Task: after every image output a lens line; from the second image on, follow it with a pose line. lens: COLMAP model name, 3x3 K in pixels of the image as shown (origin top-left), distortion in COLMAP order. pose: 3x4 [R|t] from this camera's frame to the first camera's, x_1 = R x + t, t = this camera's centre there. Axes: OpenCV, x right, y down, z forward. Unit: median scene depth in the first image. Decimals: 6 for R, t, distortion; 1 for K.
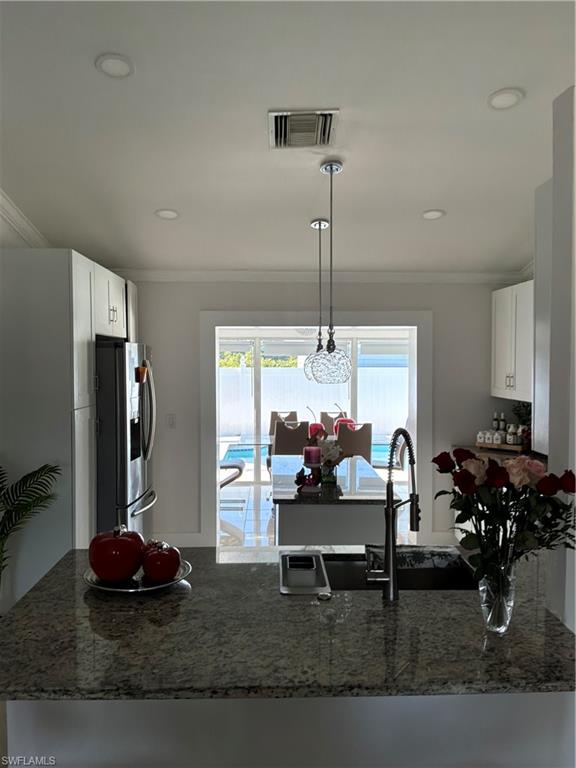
lens RADIAL K [[637.6, 0, 290.7], [0, 637.6, 383.9], [0, 0, 1]] dist [0.168195, -0.359292]
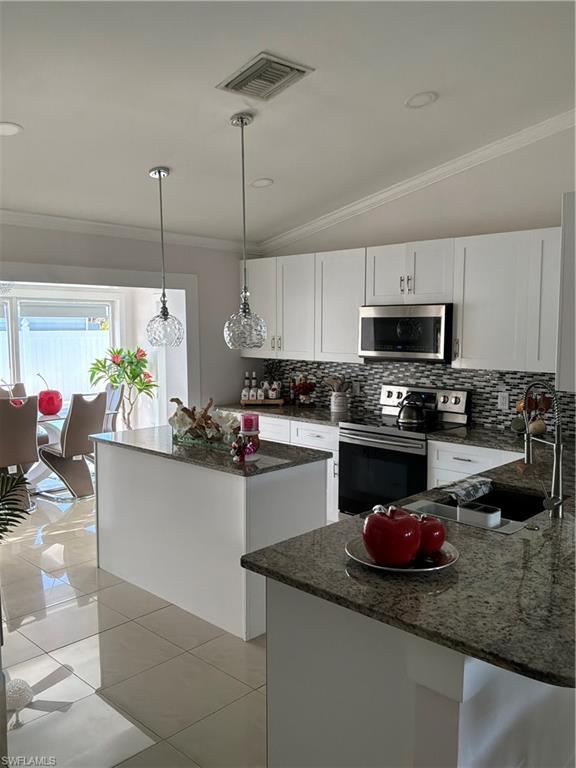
lens RADIAL K [[637.6, 0, 290.7], [0, 637.6, 383.9], [0, 0, 1]] dist [0.168195, -0.359292]
pose [[0.711757, -0.070471, 0.698881, -0.513483], [0.029906, 0.997093, 0.070084, -0.012204], [-0.701788, -0.028982, 0.711796, 0.231082]]
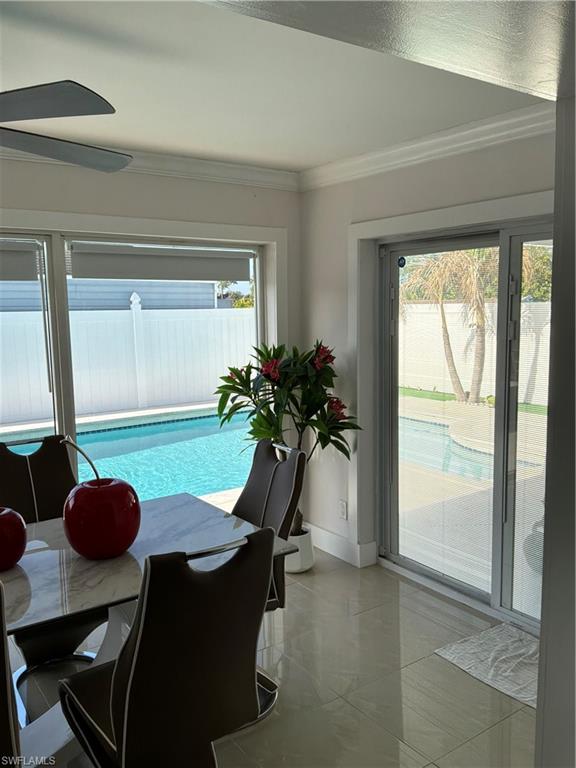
lens RADIAL K [[637.6, 0, 290.7], [0, 637.6, 383.9], [0, 0, 1]] dist [0.168195, -0.359292]
pose [[0.831484, -0.084791, 0.549040, -0.008690], [0.036113, 0.994443, 0.098887, -0.031396], [-0.554374, -0.062395, 0.829925, 1.200947]]
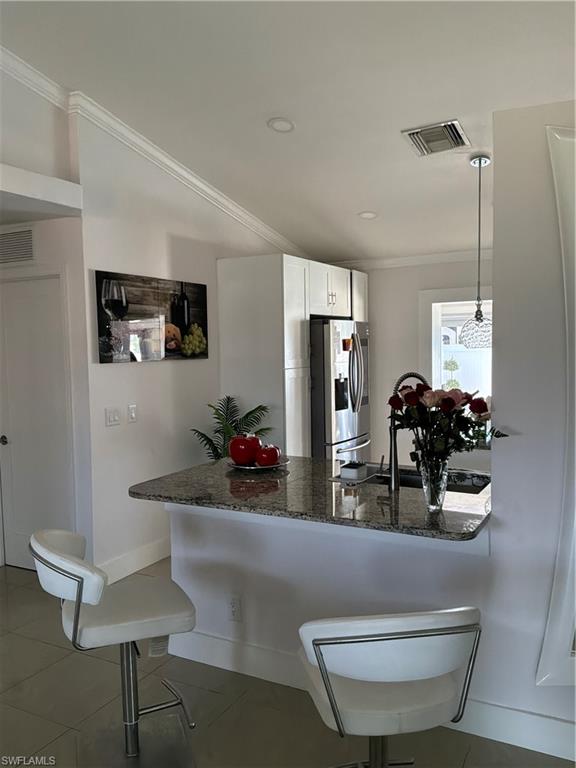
lens RADIAL K [[637.6, 0, 290.7], [0, 637.6, 383.9], [0, 0, 1]] dist [0.168195, -0.359292]
pose [[0.866435, 0.017233, -0.498992, 0.316947], [-0.001752, 0.999503, 0.031477, 0.024386], [0.499287, -0.026398, 0.866035, -0.165533]]
